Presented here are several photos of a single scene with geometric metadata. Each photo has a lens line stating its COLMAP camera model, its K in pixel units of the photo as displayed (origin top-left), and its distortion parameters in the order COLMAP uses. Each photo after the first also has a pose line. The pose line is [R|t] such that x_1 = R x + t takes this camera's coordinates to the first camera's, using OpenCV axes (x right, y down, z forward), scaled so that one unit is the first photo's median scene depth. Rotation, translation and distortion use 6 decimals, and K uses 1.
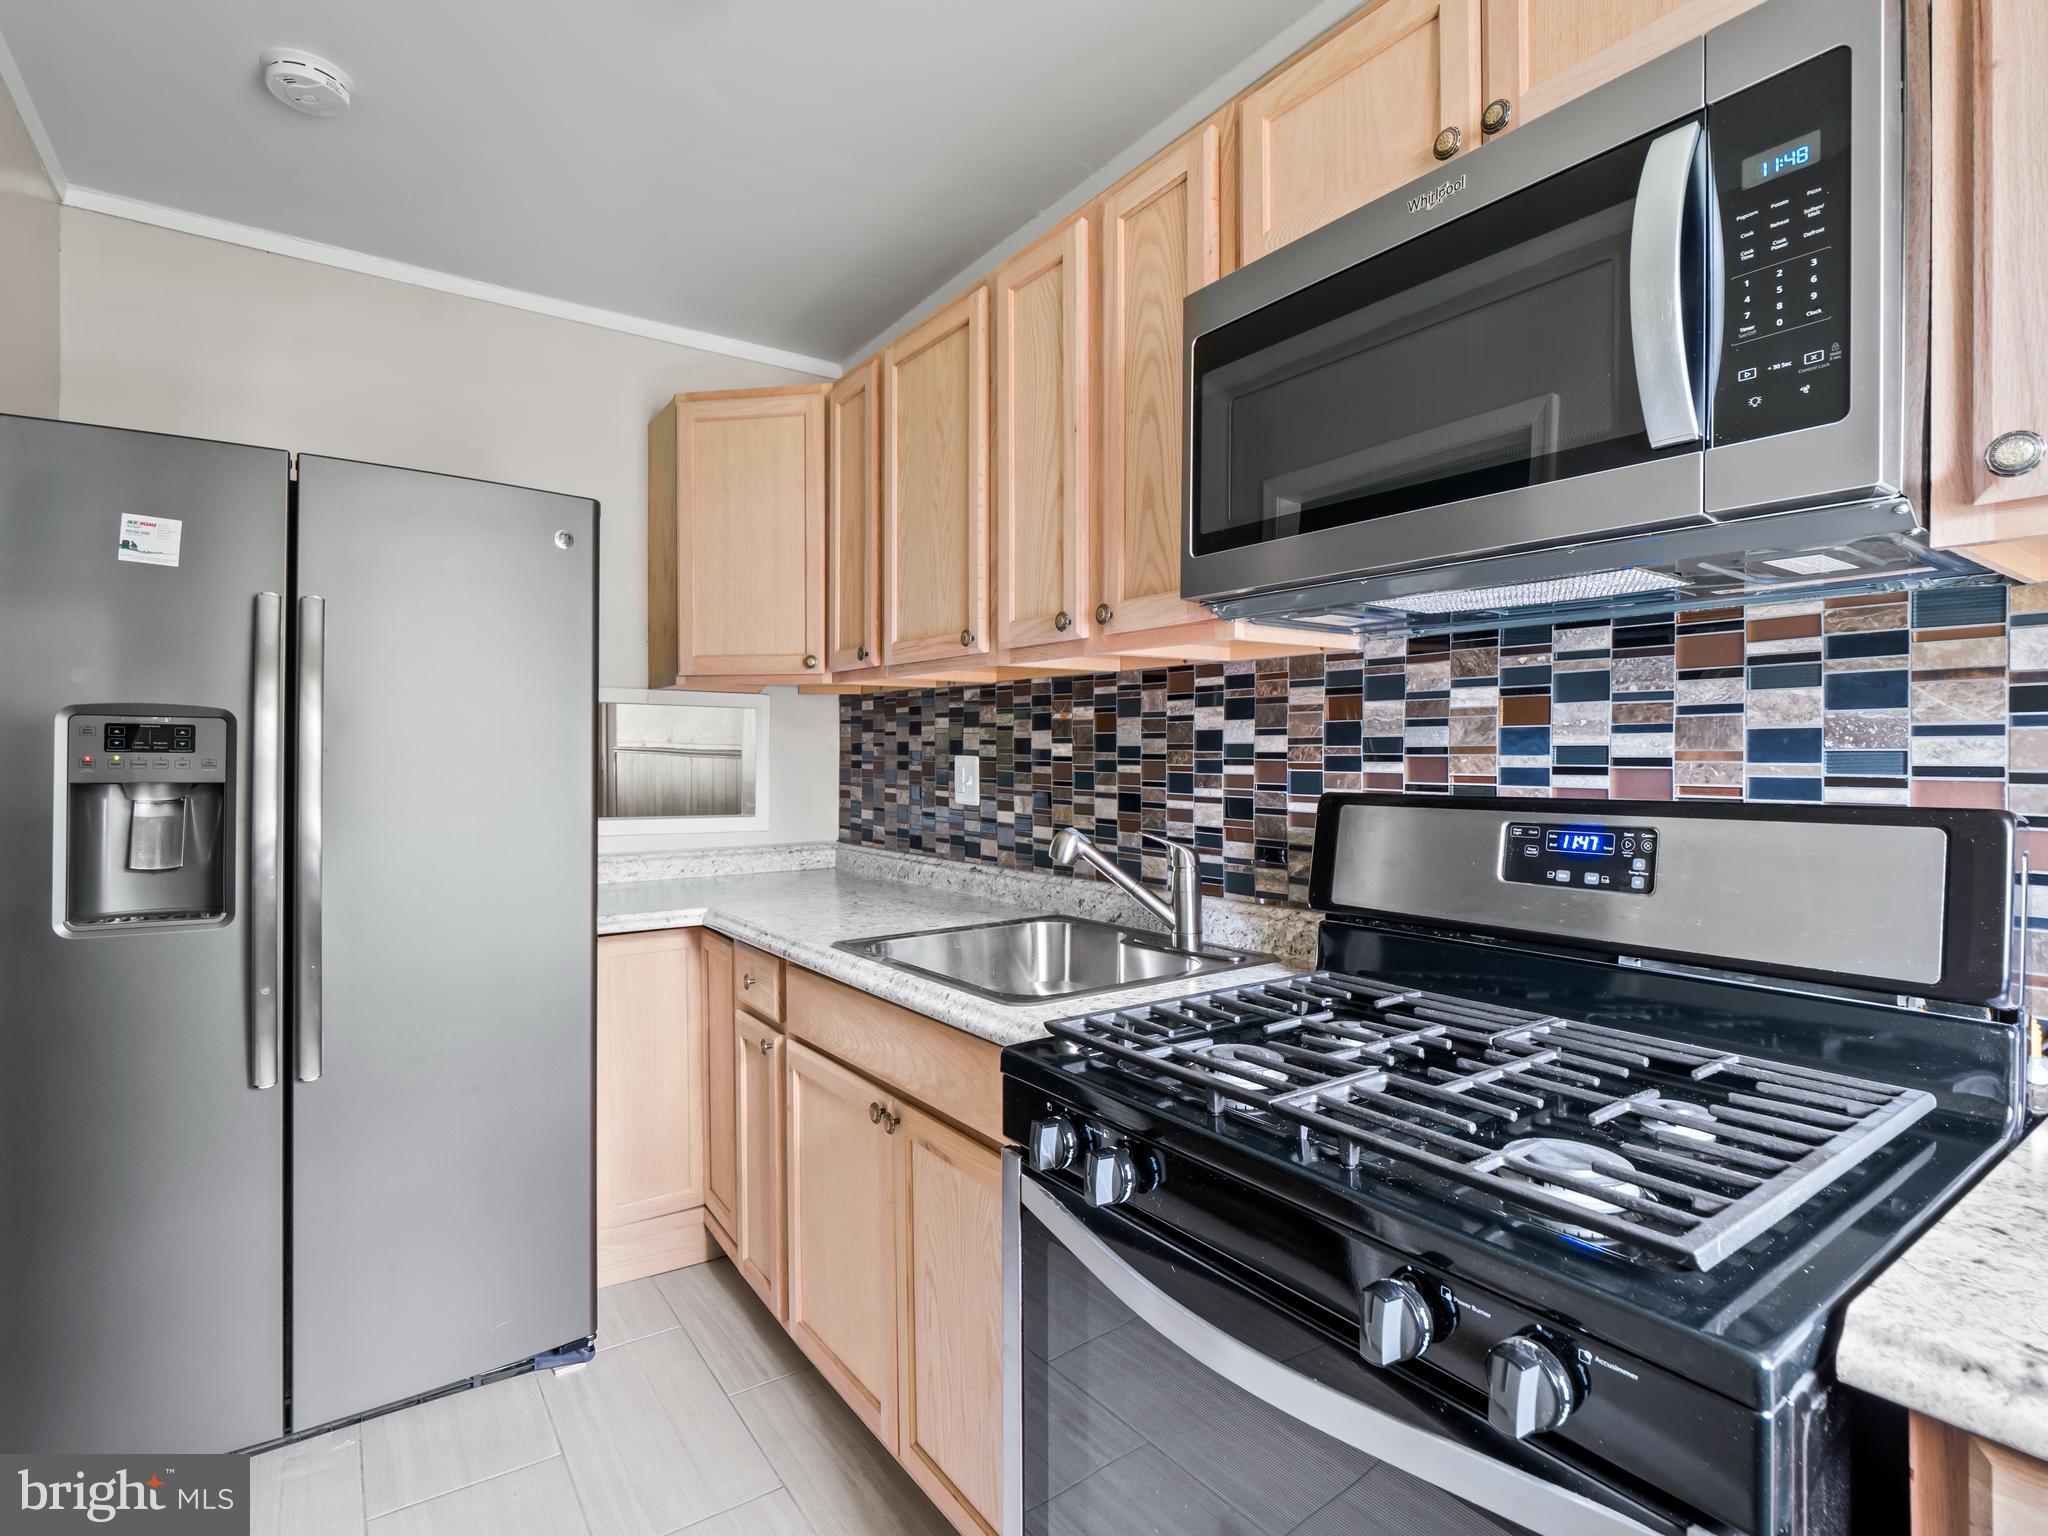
lens RADIAL K [[1011.0, 0, 1022.1], [0, 1011.0, 753.1], [0, 0, 1]] dist [0.001472, -0.000758]
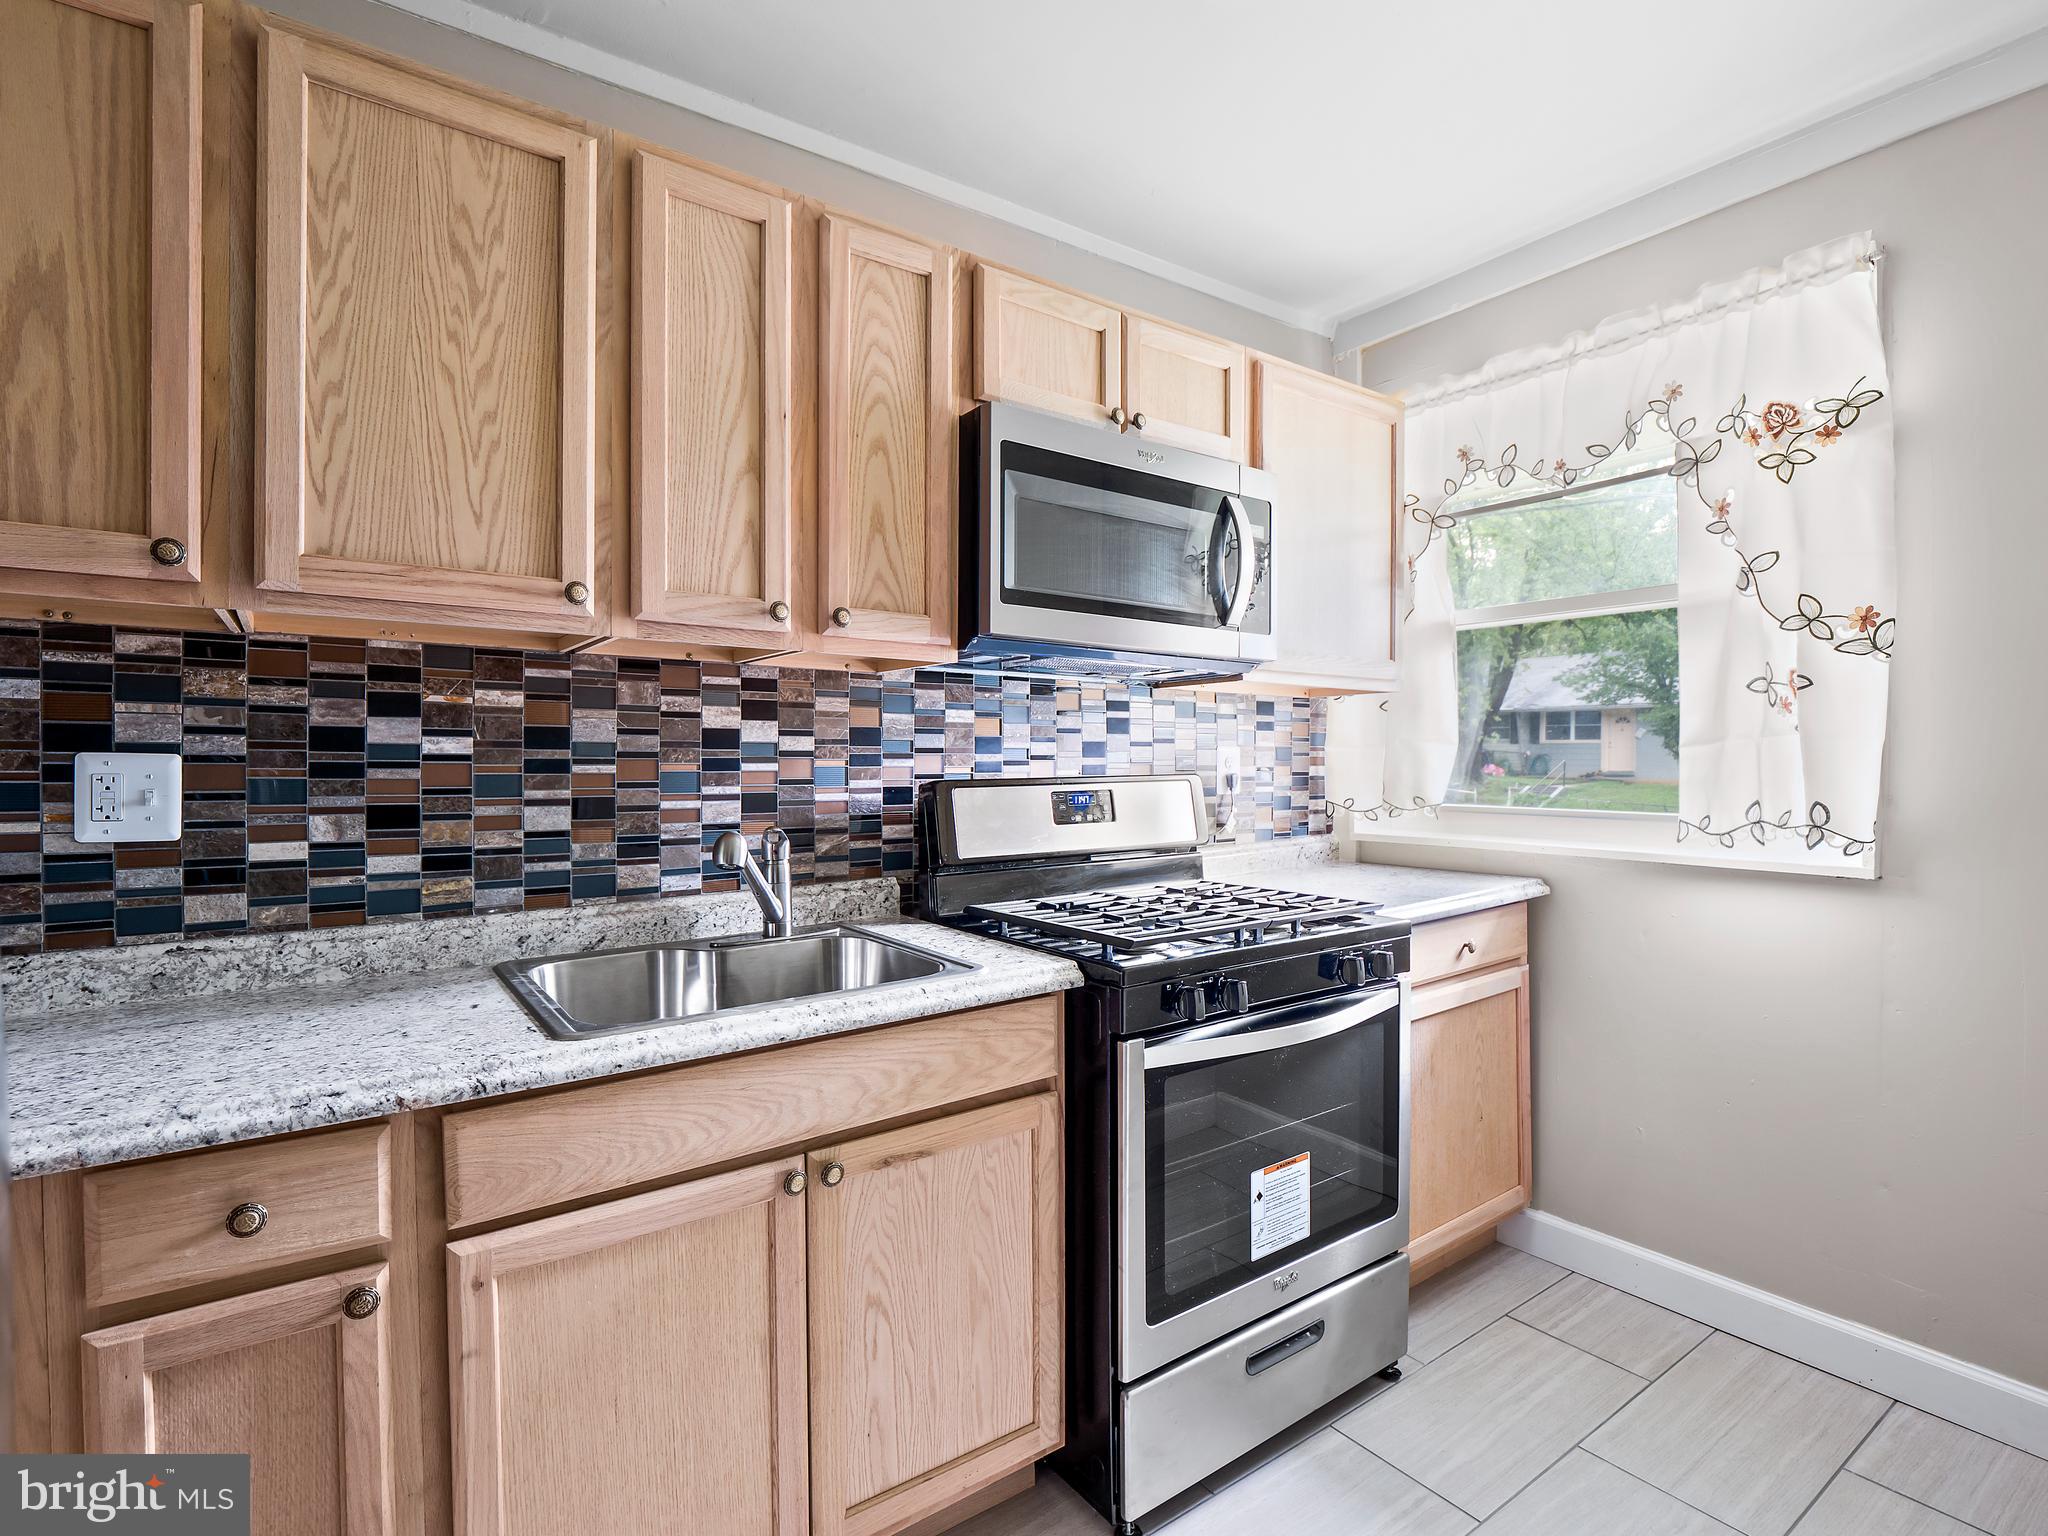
lens RADIAL K [[1011.0, 0, 1022.3], [0, 1011.0, 774.3], [0, 0, 1]] dist [0.001472, -0.000758]
pose [[-0.003846, -0.018212, 0.999827, -0.794865], [-0.002325, 0.999832, 0.018203, 0.003804], [-0.999990, -0.002254, -0.003888, 0.669991]]
